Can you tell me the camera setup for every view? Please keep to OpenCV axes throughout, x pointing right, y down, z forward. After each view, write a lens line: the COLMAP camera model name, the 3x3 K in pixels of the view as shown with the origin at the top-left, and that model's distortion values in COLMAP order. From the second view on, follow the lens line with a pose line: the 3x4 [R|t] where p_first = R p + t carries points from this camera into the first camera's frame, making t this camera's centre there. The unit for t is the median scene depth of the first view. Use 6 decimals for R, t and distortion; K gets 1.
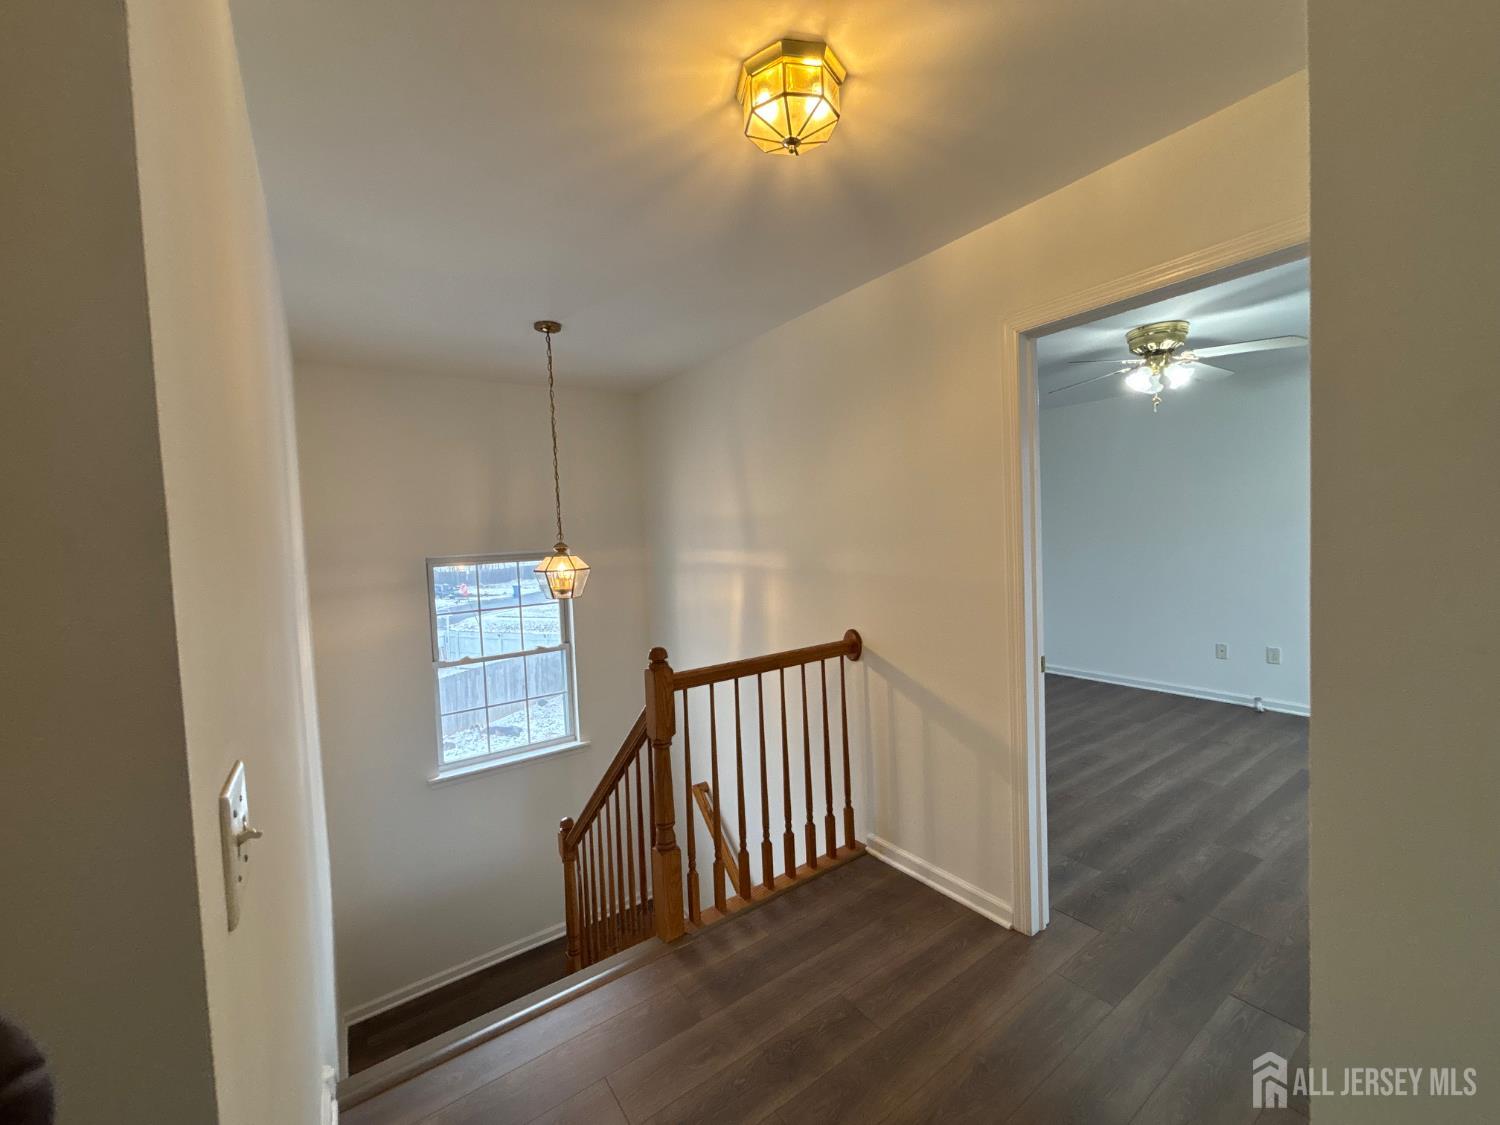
lens RADIAL K [[605.0, 0, 751.5], [0, 605.0, 566.7], [0, 0, 1]] dist [0.002069, 0.000672]
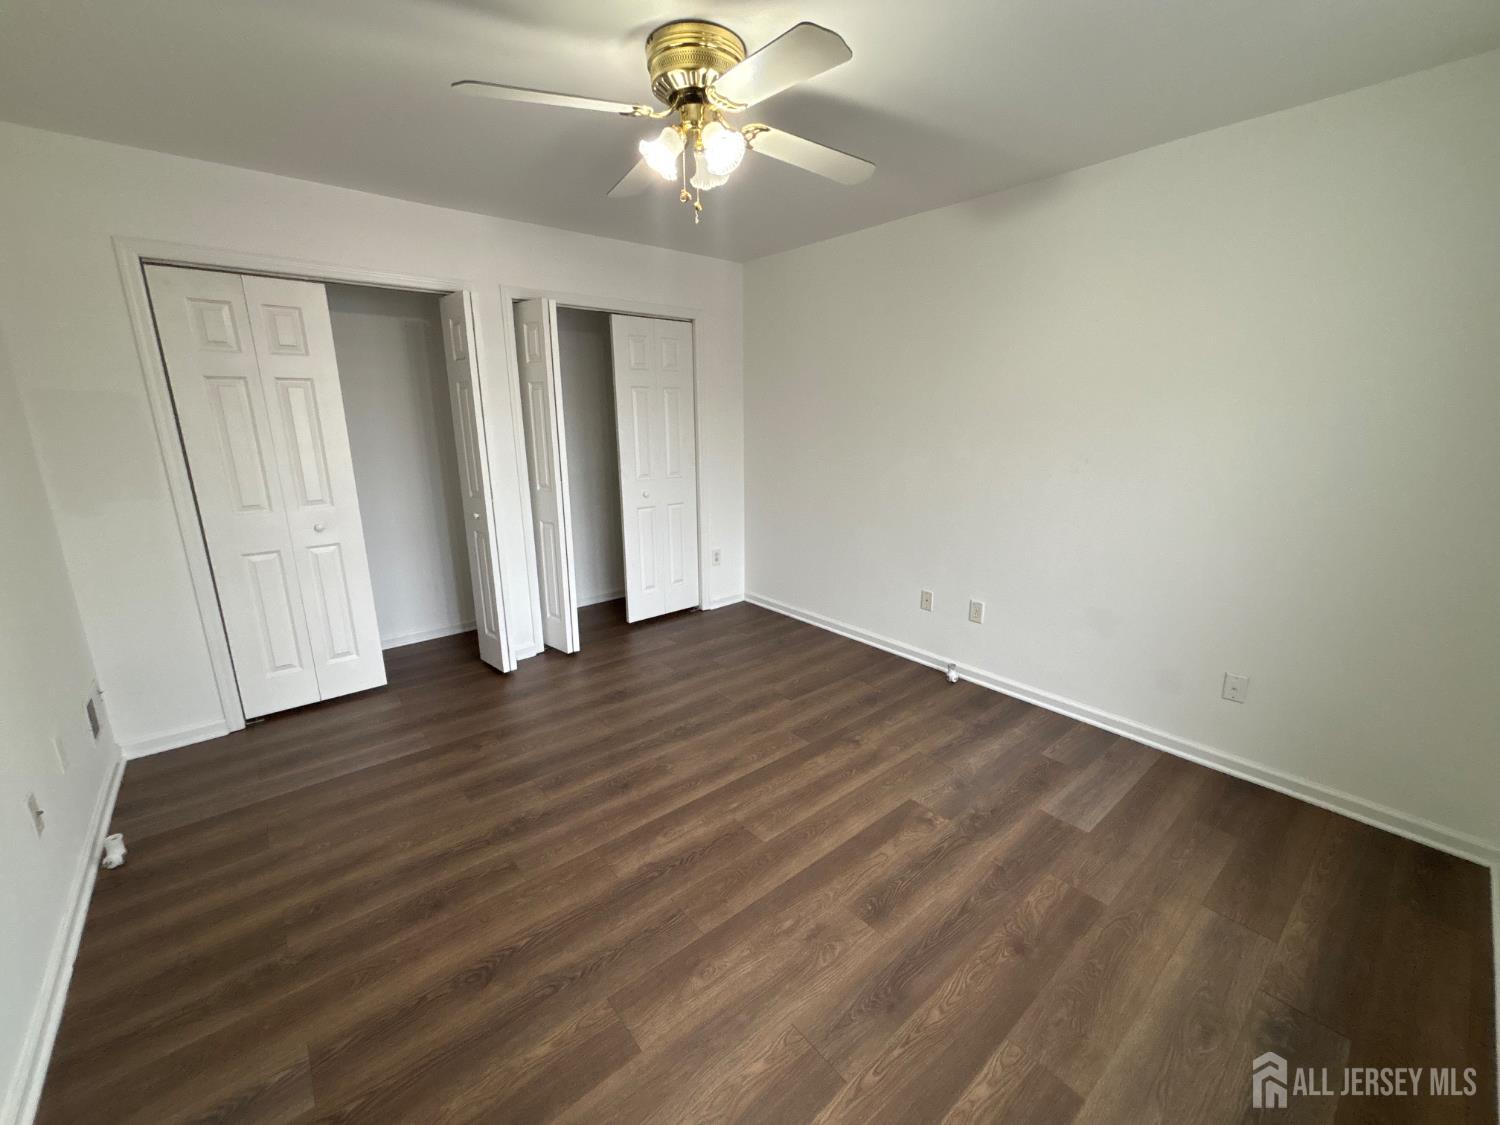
lens RADIAL K [[605.0, 0, 752.1], [0, 605.0, 566.3], [0, 0, 1]] dist [0.002069, 0.000672]
pose [[0.995571, 0.017450, 0.092382, 0.607166], [-0.036153, 0.978125, 0.204851, -0.060668], [-0.086786, -0.207284, 0.974424, 0.361823]]
